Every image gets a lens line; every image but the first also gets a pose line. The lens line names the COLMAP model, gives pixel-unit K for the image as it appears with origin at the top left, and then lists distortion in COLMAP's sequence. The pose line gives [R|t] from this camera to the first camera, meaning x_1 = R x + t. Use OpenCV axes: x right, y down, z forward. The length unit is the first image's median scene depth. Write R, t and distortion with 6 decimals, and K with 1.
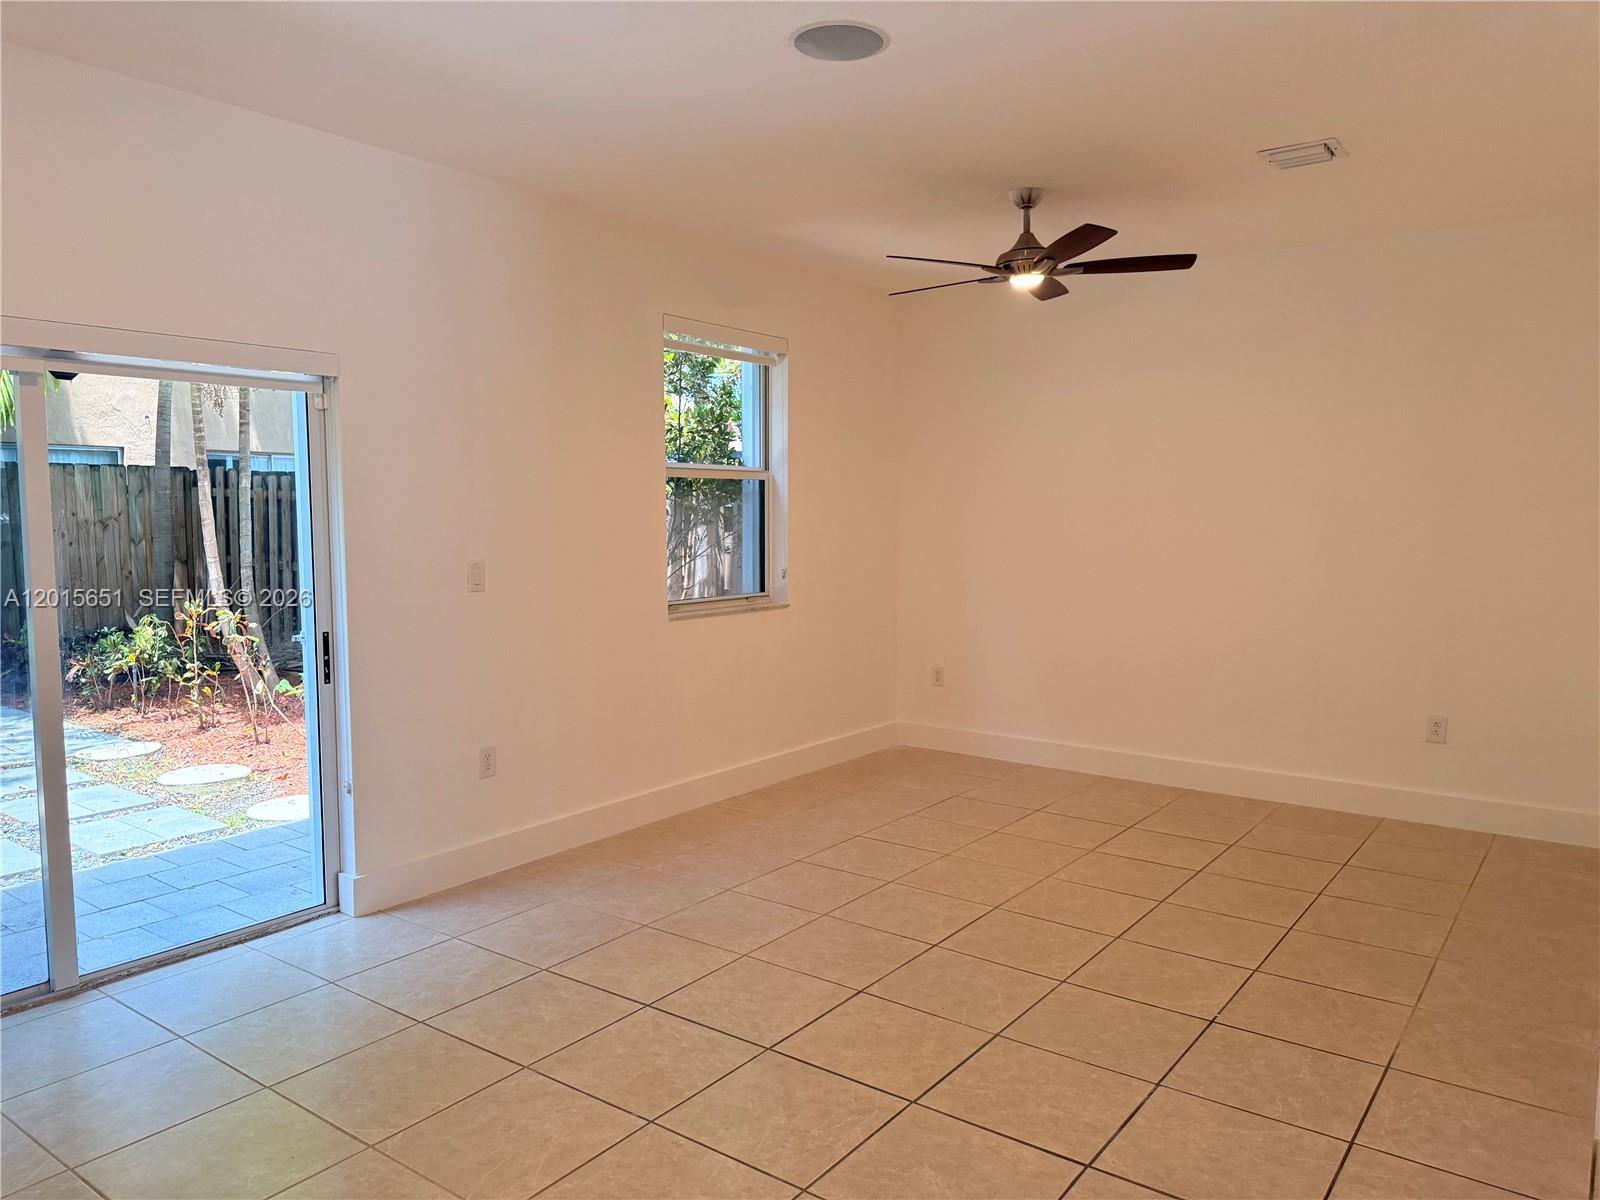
lens RADIAL K [[1132.7, 0, 792.3], [0, 1132.7, 594.1], [0, 0, 1]] dist [0.067333, -0.062150]
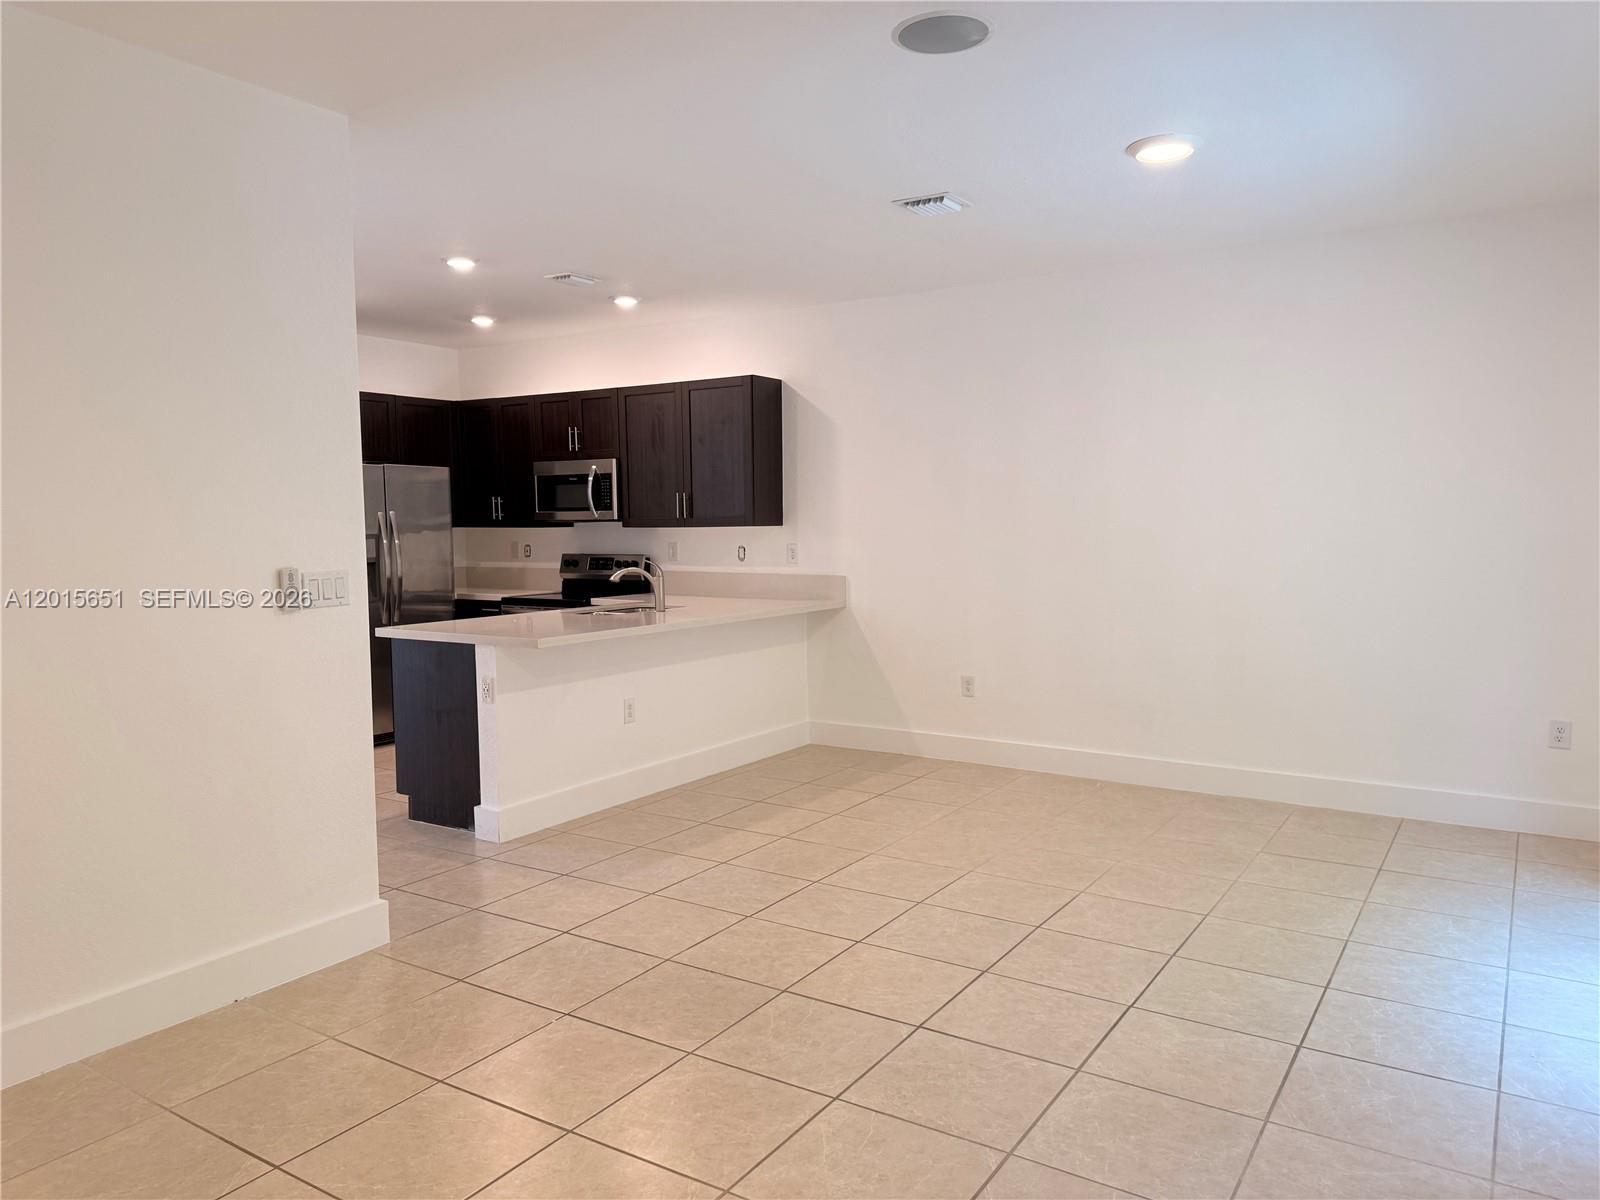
lens RADIAL K [[1130.3, 0, 789.5], [0, 1130.3, 609.3], [0, 0, 1]] dist [0.127940, -0.179645]
pose [[-0.997970, 0.011666, -0.062616, 0.187904], [0.001720, 0.987662, 0.156593, -0.111742], [0.063670, 0.156167, -0.985676, 1.593421]]
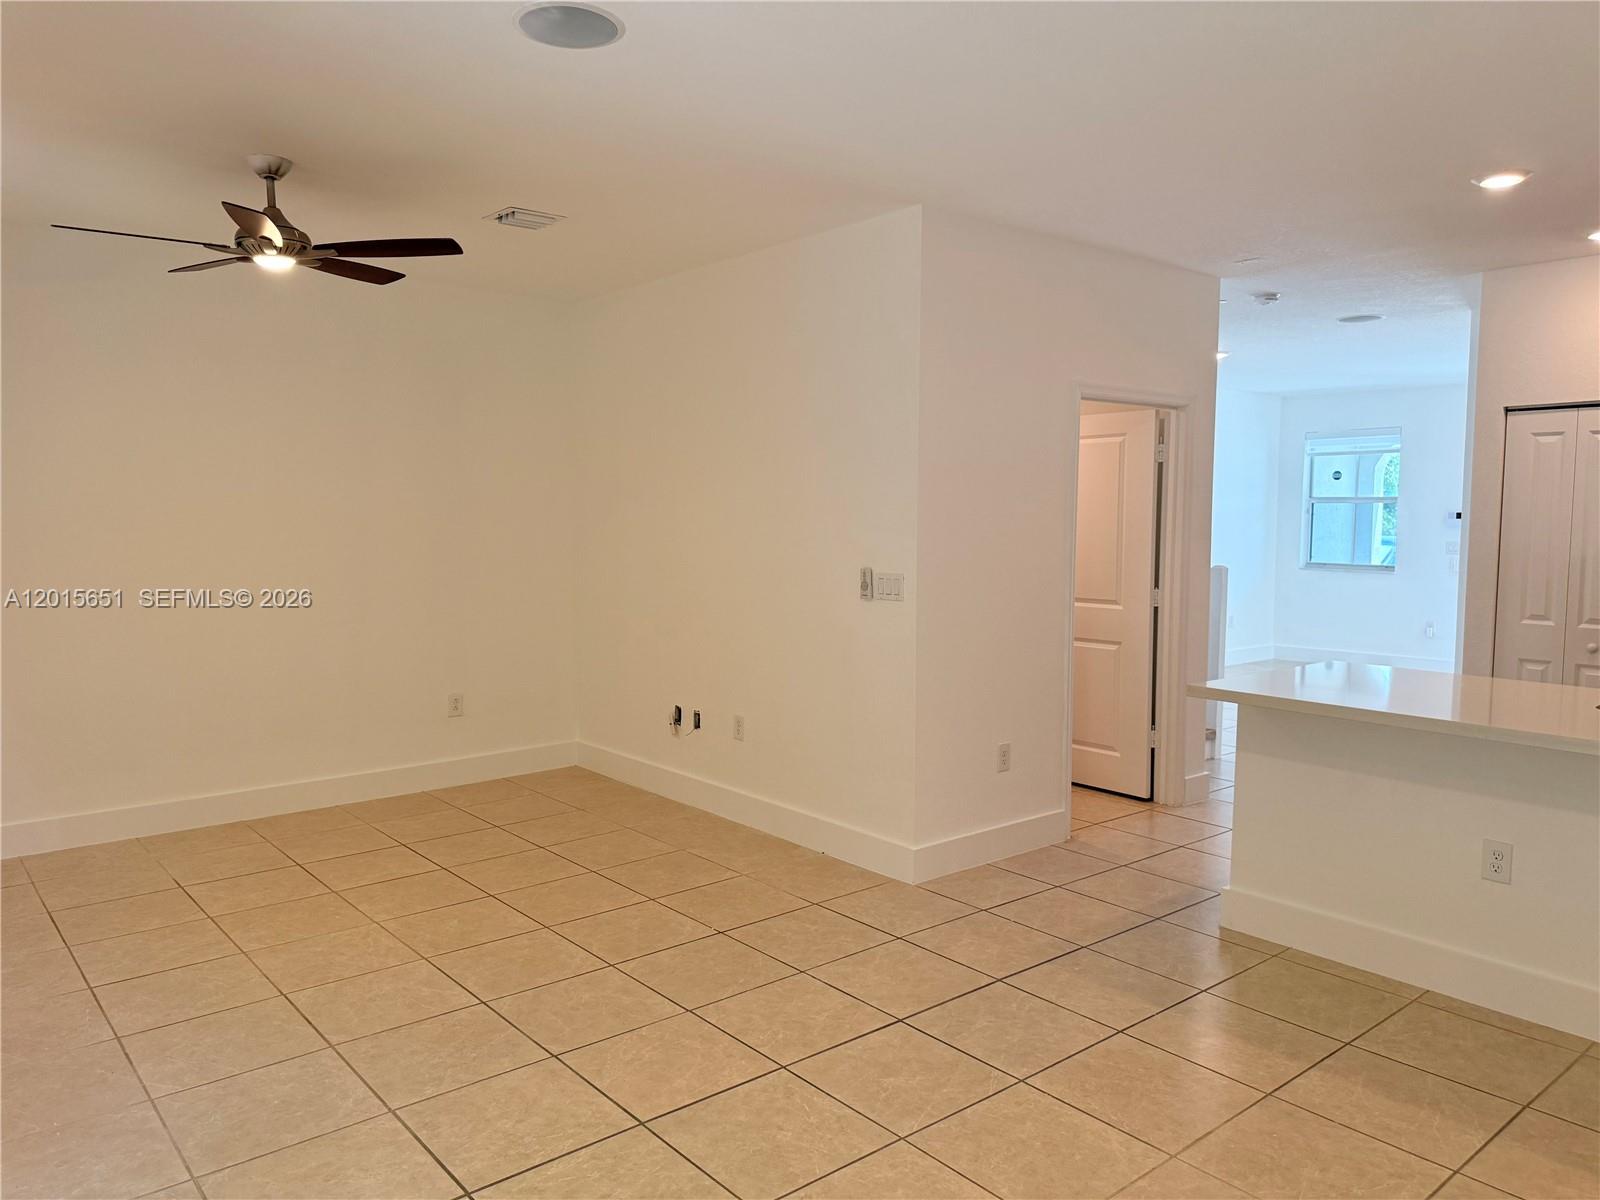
lens RADIAL K [[1132.7, 0, 792.3], [0, 1132.7, 594.1], [0, 0, 1]] dist [0.067333, -0.062150]
pose [[0.239566, -0.074099, 0.968048, -0.653871], [0.072424, 0.995669, 0.058291, -0.053777], [-0.968175, 0.056145, 0.243895, 0.488365]]
